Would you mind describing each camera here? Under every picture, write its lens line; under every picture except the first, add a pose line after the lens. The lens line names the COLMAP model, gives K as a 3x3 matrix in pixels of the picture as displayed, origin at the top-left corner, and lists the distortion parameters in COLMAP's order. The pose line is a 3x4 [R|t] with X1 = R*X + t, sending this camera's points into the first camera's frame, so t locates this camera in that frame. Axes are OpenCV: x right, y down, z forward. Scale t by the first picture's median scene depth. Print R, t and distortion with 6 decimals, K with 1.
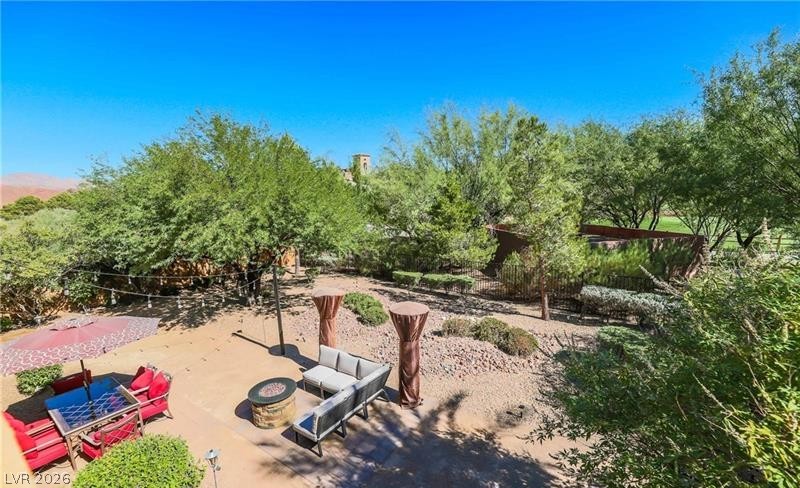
lens RADIAL K [[362.4, 0, 403.0], [0, 362.4, 267.5], [0, 0, 1]] dist [-0.001361, -0.000052]
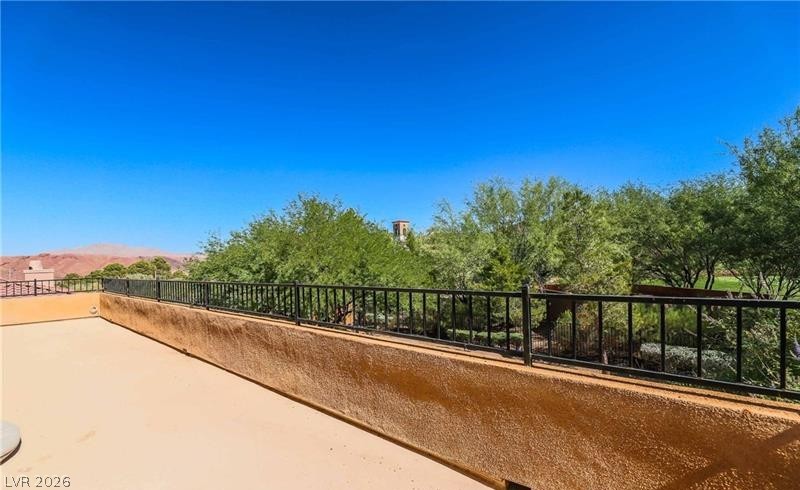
lens RADIAL K [[361.9, 0, 399.7], [0, 361.9, 259.2], [0, 0, 1]] dist [-0.001215, -0.000299]
pose [[0.993845, -0.013361, -0.109975, -0.050527], [-0.008124, 0.981239, -0.192626, 0.014915], [0.110485, 0.192334, 0.975090, -0.088210]]
